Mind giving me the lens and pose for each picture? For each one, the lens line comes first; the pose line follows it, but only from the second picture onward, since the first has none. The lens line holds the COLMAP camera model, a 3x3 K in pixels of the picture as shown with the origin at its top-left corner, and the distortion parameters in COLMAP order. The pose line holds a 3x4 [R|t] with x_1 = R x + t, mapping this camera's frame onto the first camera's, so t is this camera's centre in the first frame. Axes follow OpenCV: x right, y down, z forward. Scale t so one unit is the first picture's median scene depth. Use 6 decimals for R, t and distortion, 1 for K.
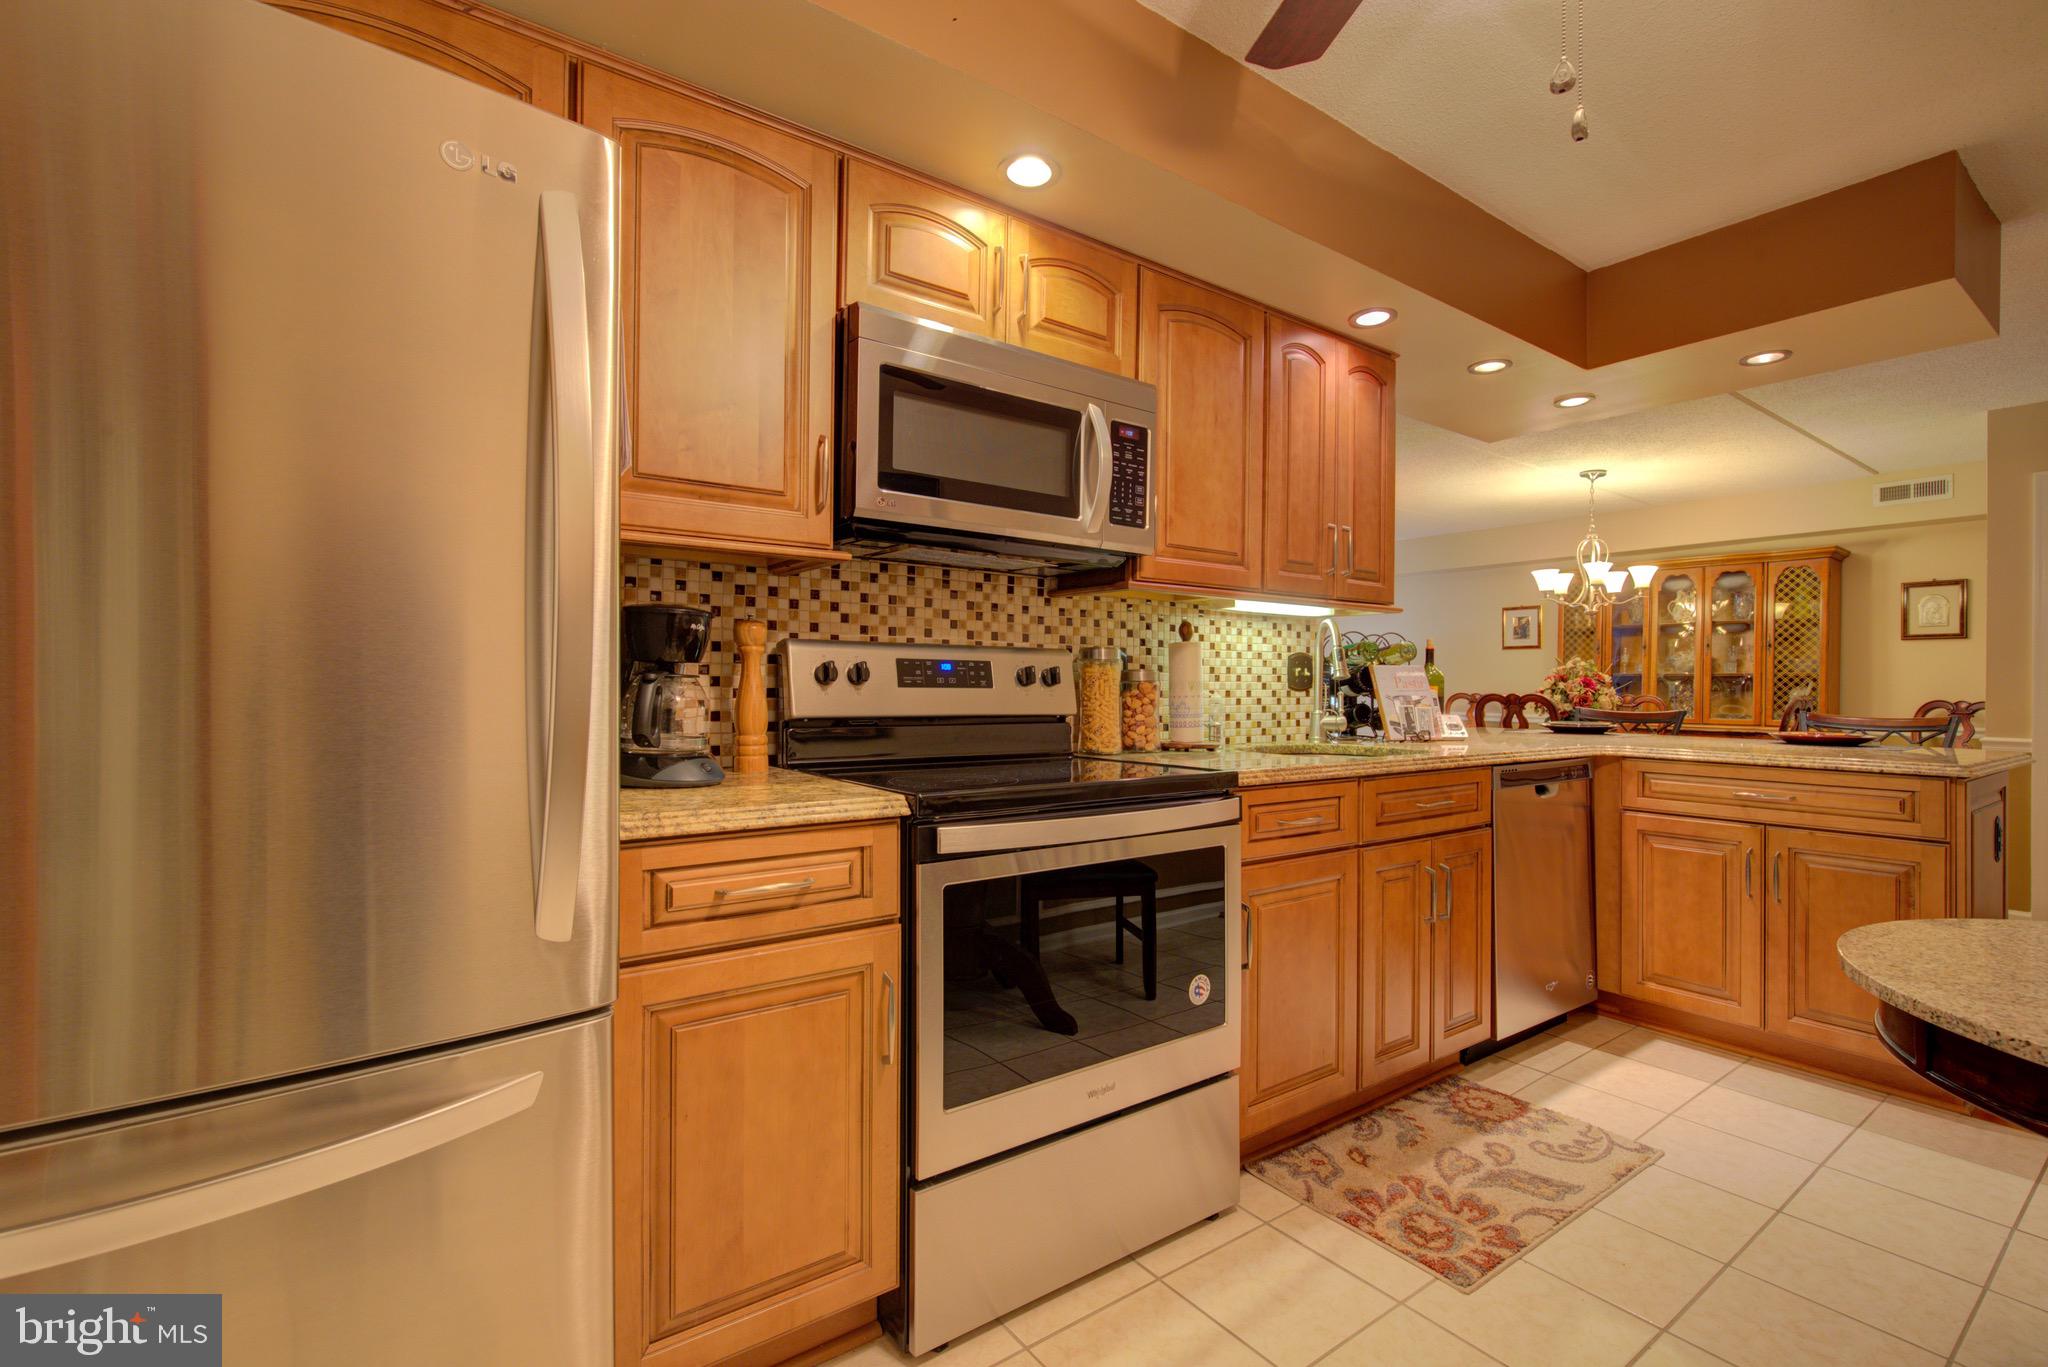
lens RADIAL K [[916.6, 0, 1040.6], [0, 916.6, 687.3], [0, 0, 1]] dist [-0.009500, 0.004818]
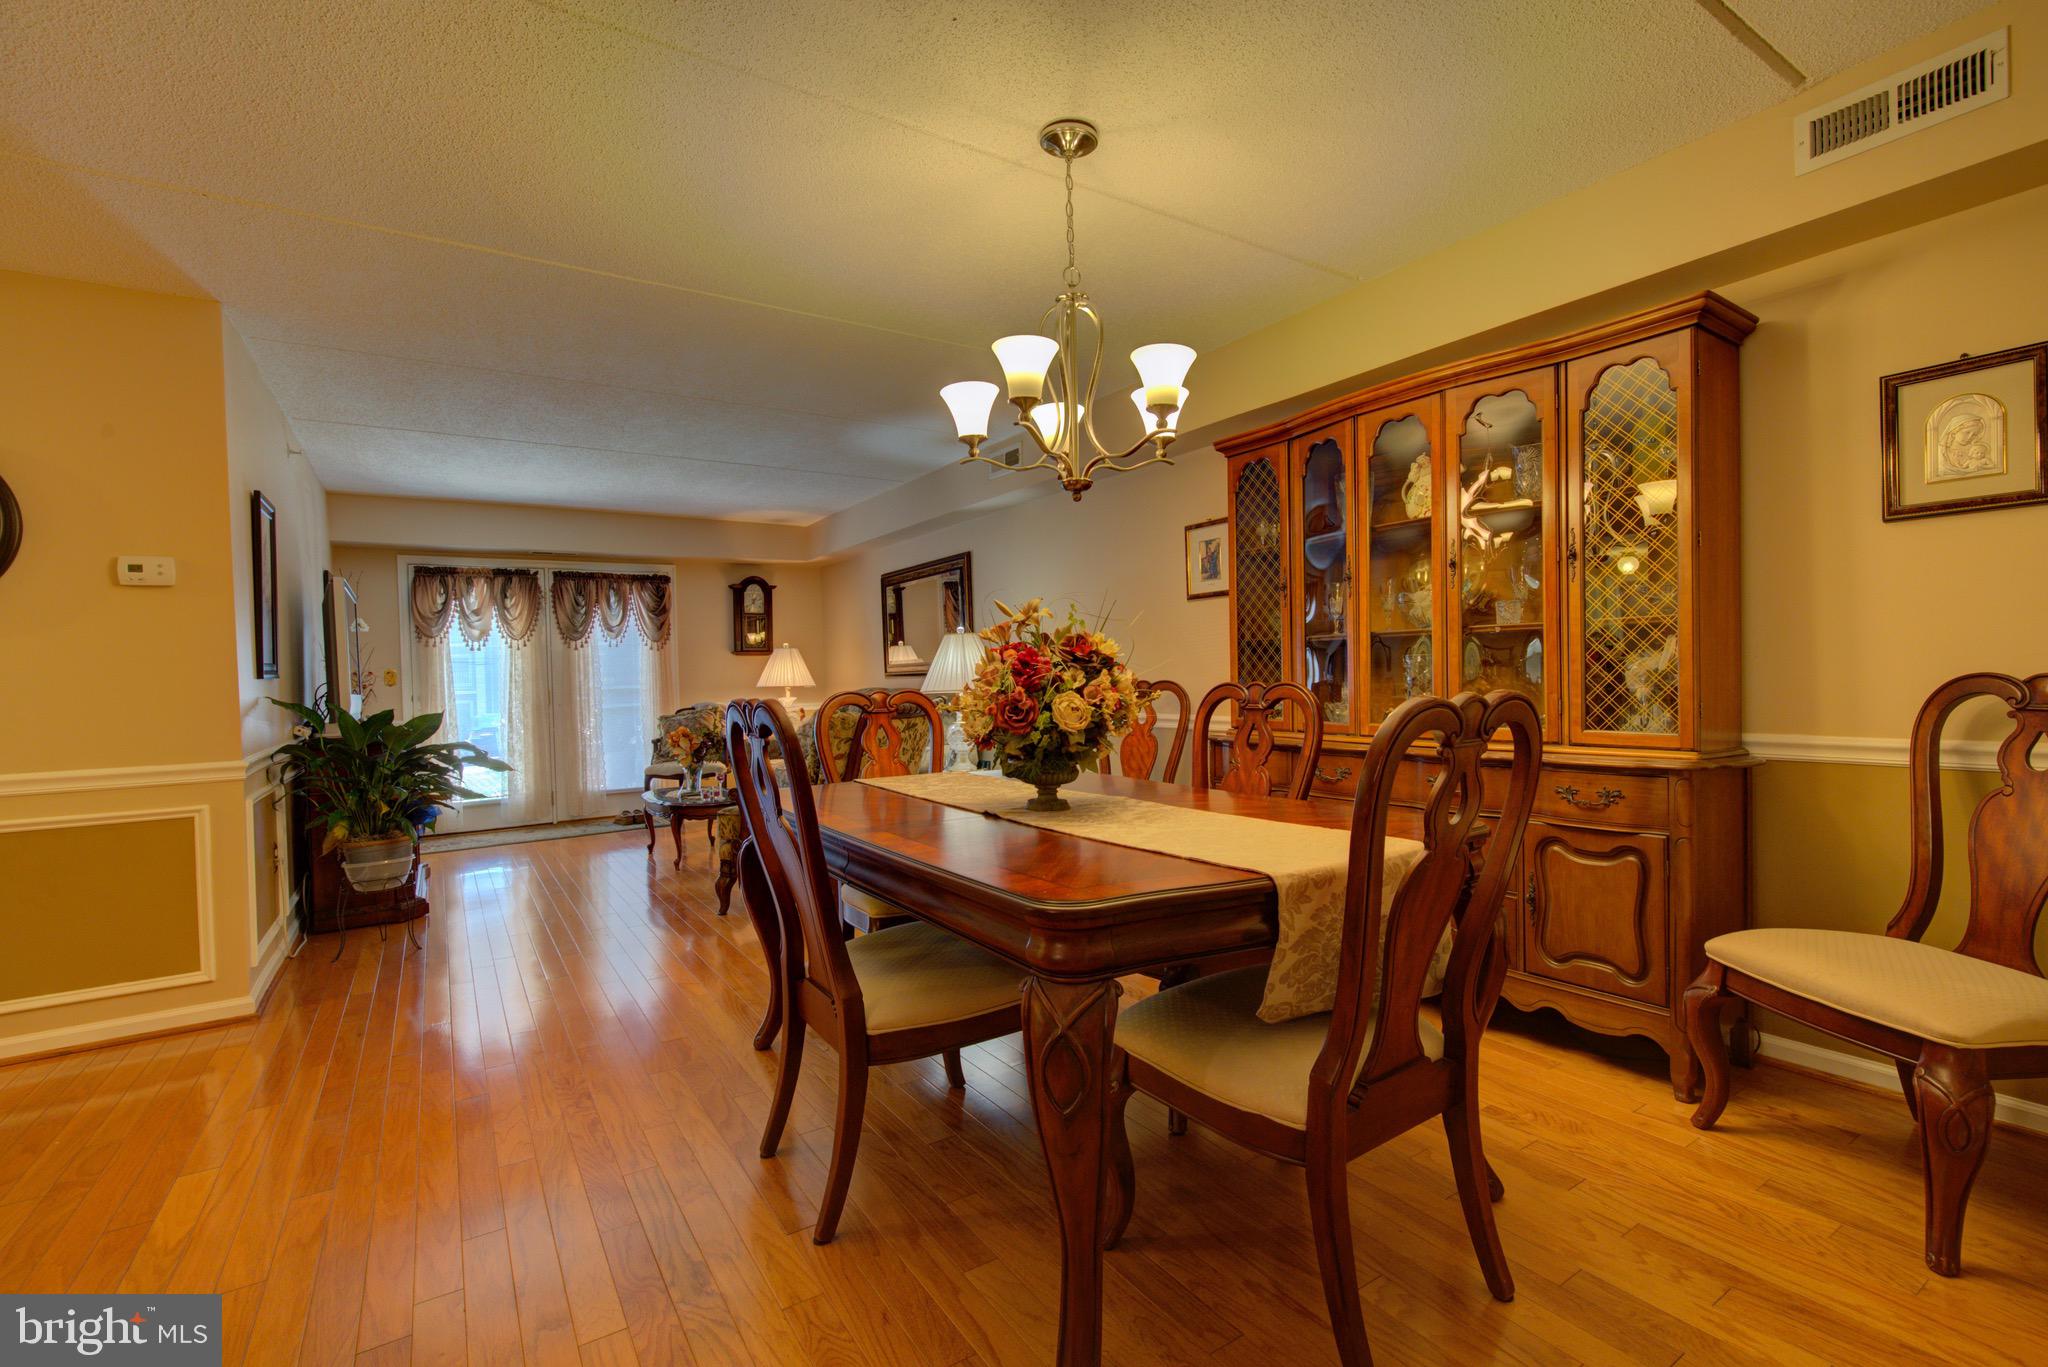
lens RADIAL K [[916.6, 0, 1035.8], [0, 916.6, 682.0], [0, 0, 1]] dist [-0.009500, 0.004818]
pose [[0.998445, -0.036354, -0.042262, 1.172565], [0.036736, 0.999291, 0.008295, 0.001579], [0.041930, -0.009835, 0.999072, 1.168547]]
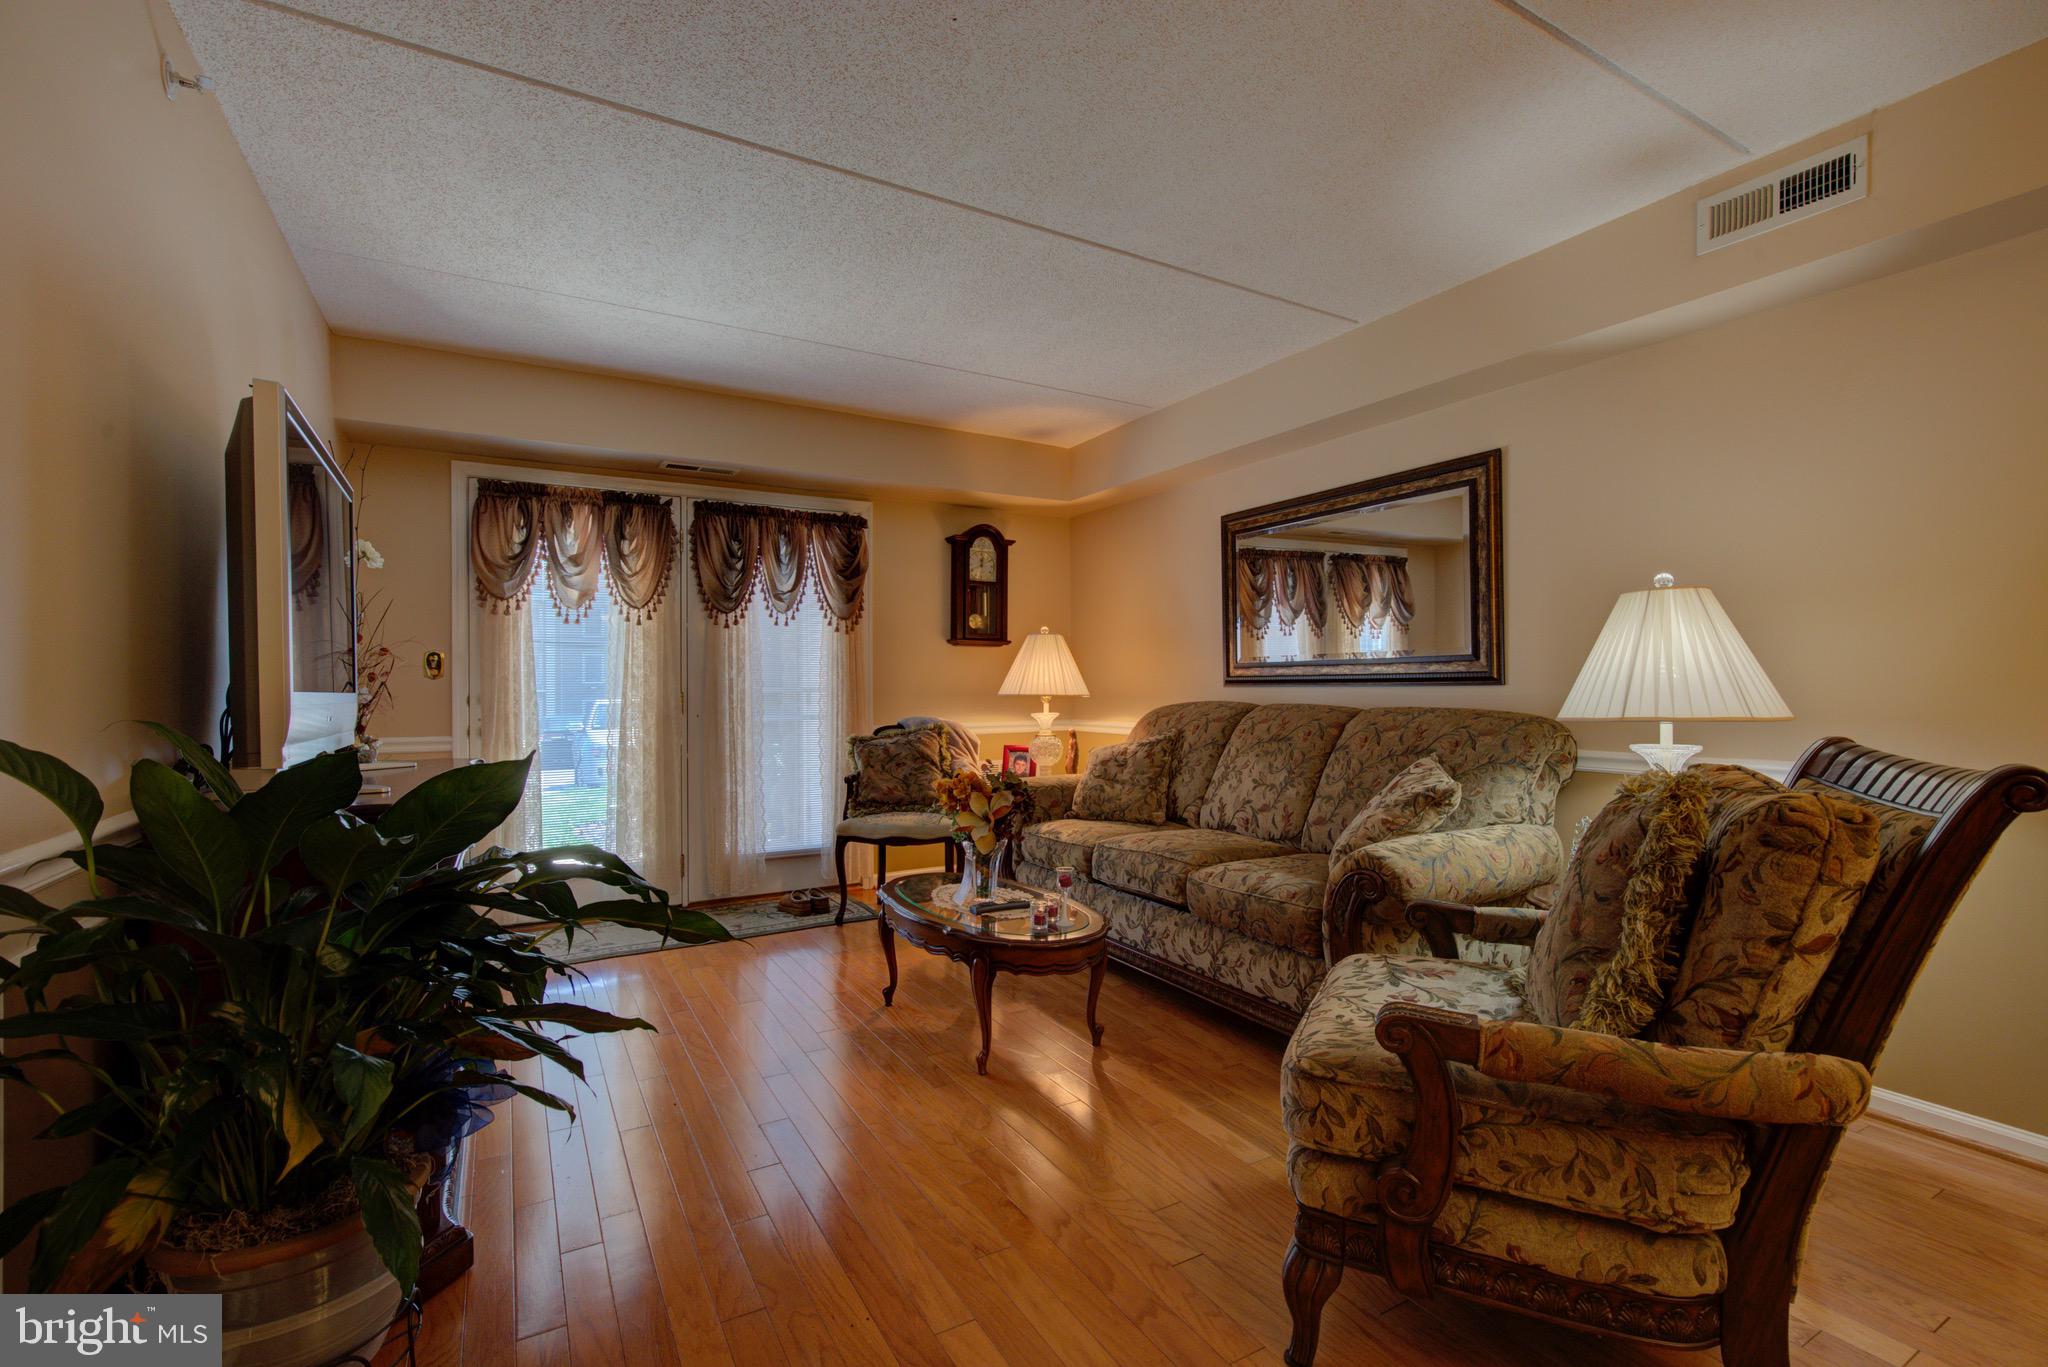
lens RADIAL K [[916.6, 0, 1037.4], [0, 916.6, 682.7], [0, 0, 1]] dist [-0.009500, 0.004818]
pose [[0.995264, -0.012167, -0.096449, 0.483433], [0.011771, 0.999920, -0.004681, -0.005193], [0.096498, 0.003524, 0.995327, 2.125101]]
